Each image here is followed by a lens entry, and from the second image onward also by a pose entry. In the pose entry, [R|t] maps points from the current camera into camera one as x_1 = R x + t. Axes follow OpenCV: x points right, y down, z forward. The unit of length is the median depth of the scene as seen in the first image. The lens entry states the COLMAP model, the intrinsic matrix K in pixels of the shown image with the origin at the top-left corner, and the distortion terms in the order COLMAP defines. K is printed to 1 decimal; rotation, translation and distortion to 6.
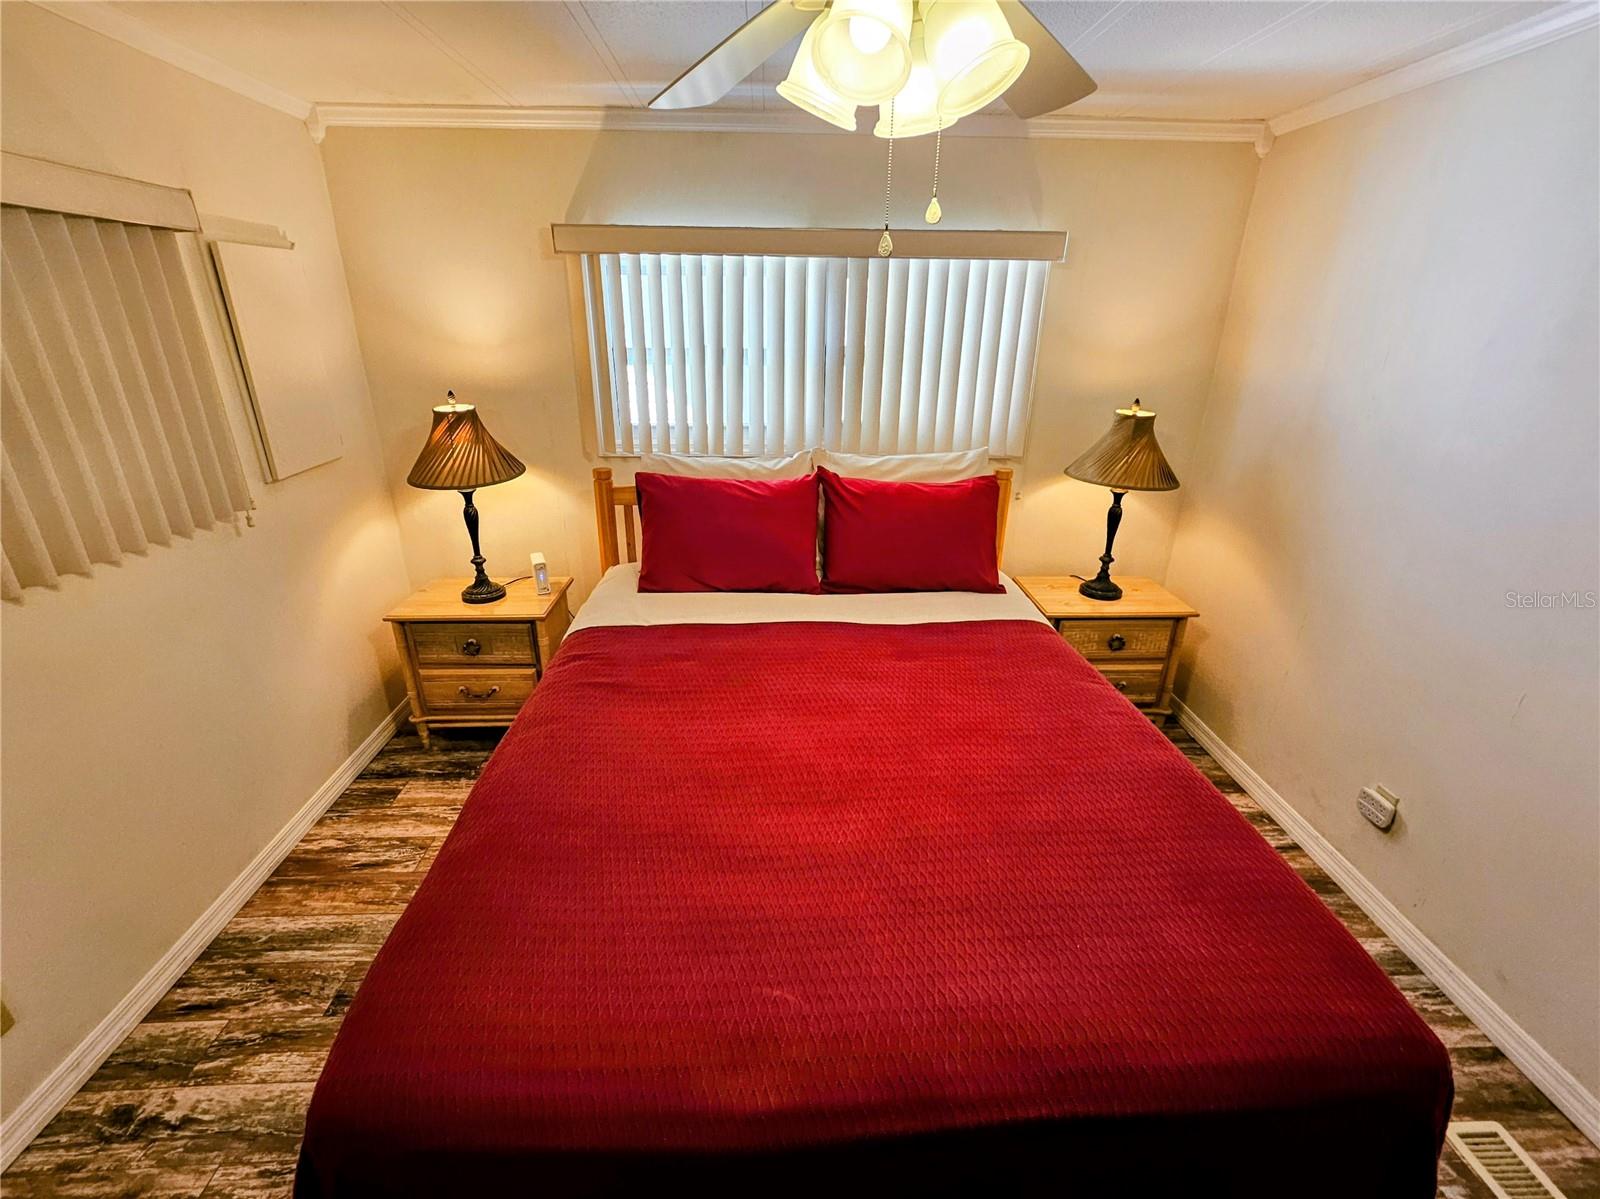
lens RADIAL K [[697.3, 0, 800.9], [0, 697.3, 589.2], [0, 0, 1]] dist [-0.000423, -0.000052]
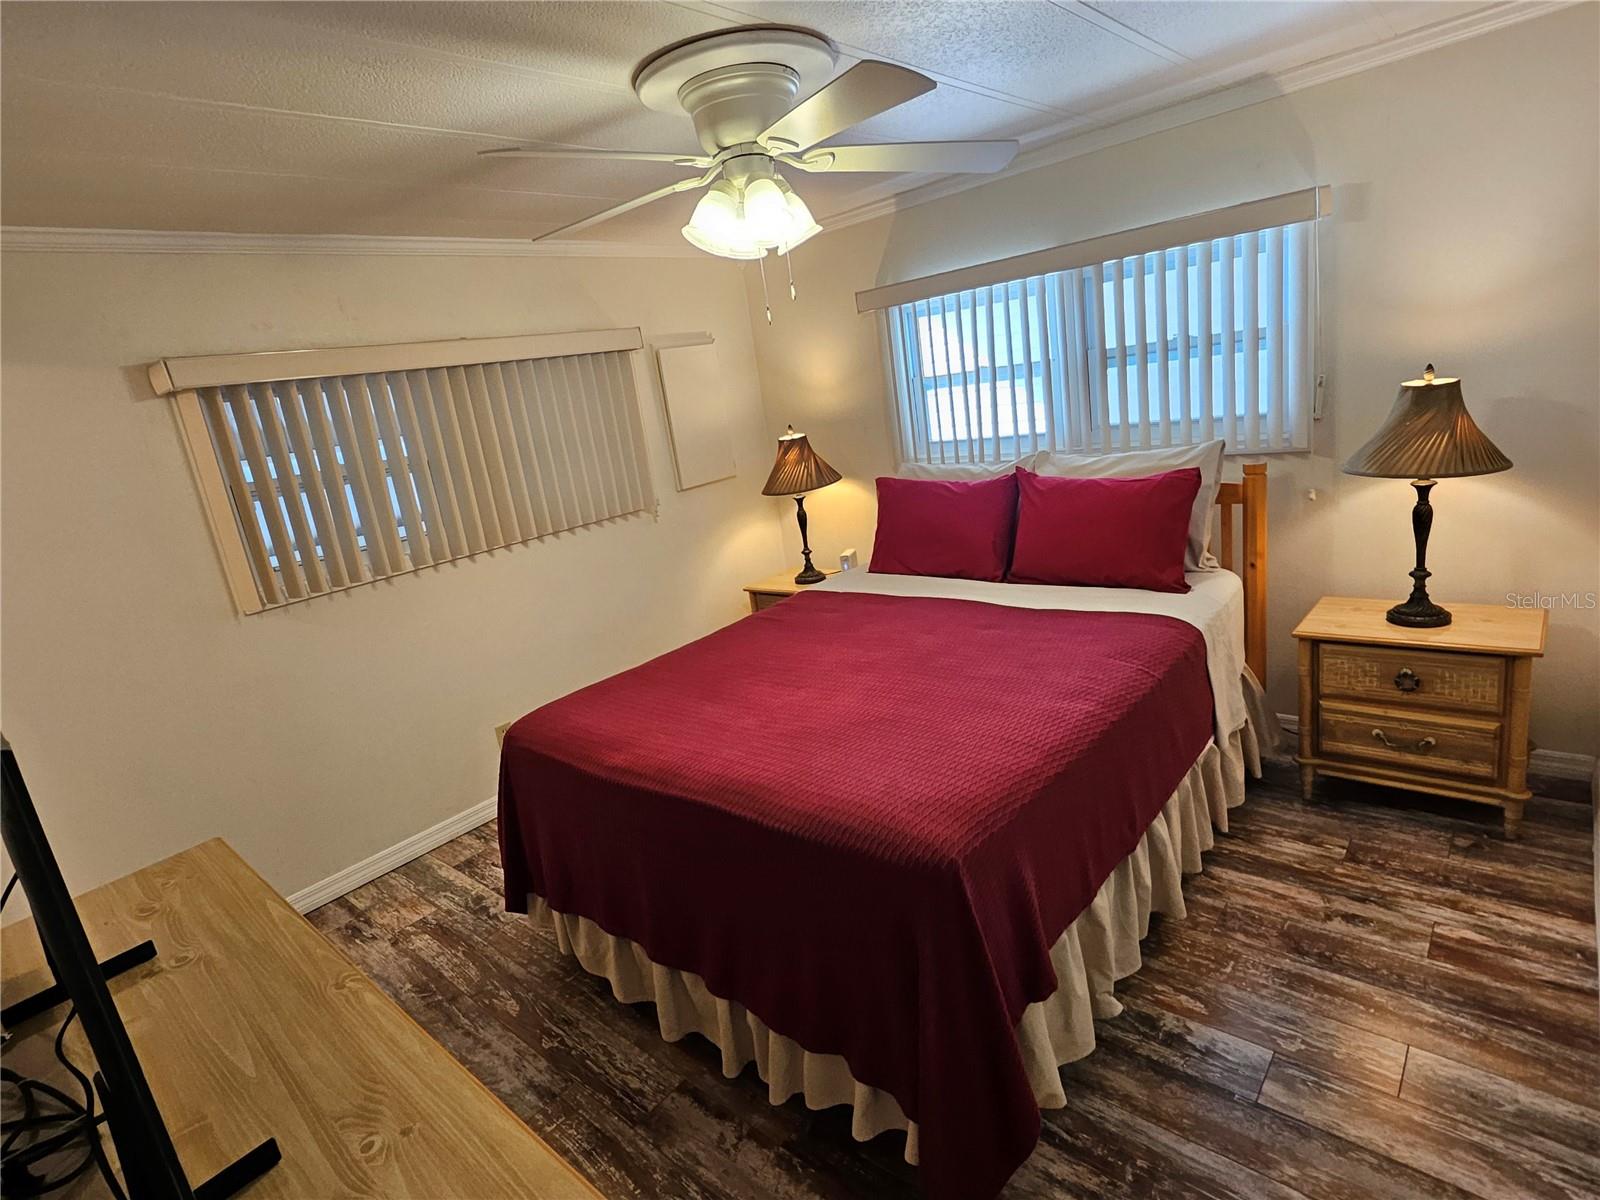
lens RADIAL K [[873.3, 0, 788.3], [0, 873.3, 594.9], [0, 0, 1]] dist [-0.003221, -0.001566]
pose [[0.702080, 0.058184, -0.709717, 0.685499], [-0.111302, 0.993373, -0.028665, 0.091099], [0.703346, 0.099118, 0.703903, -0.164416]]
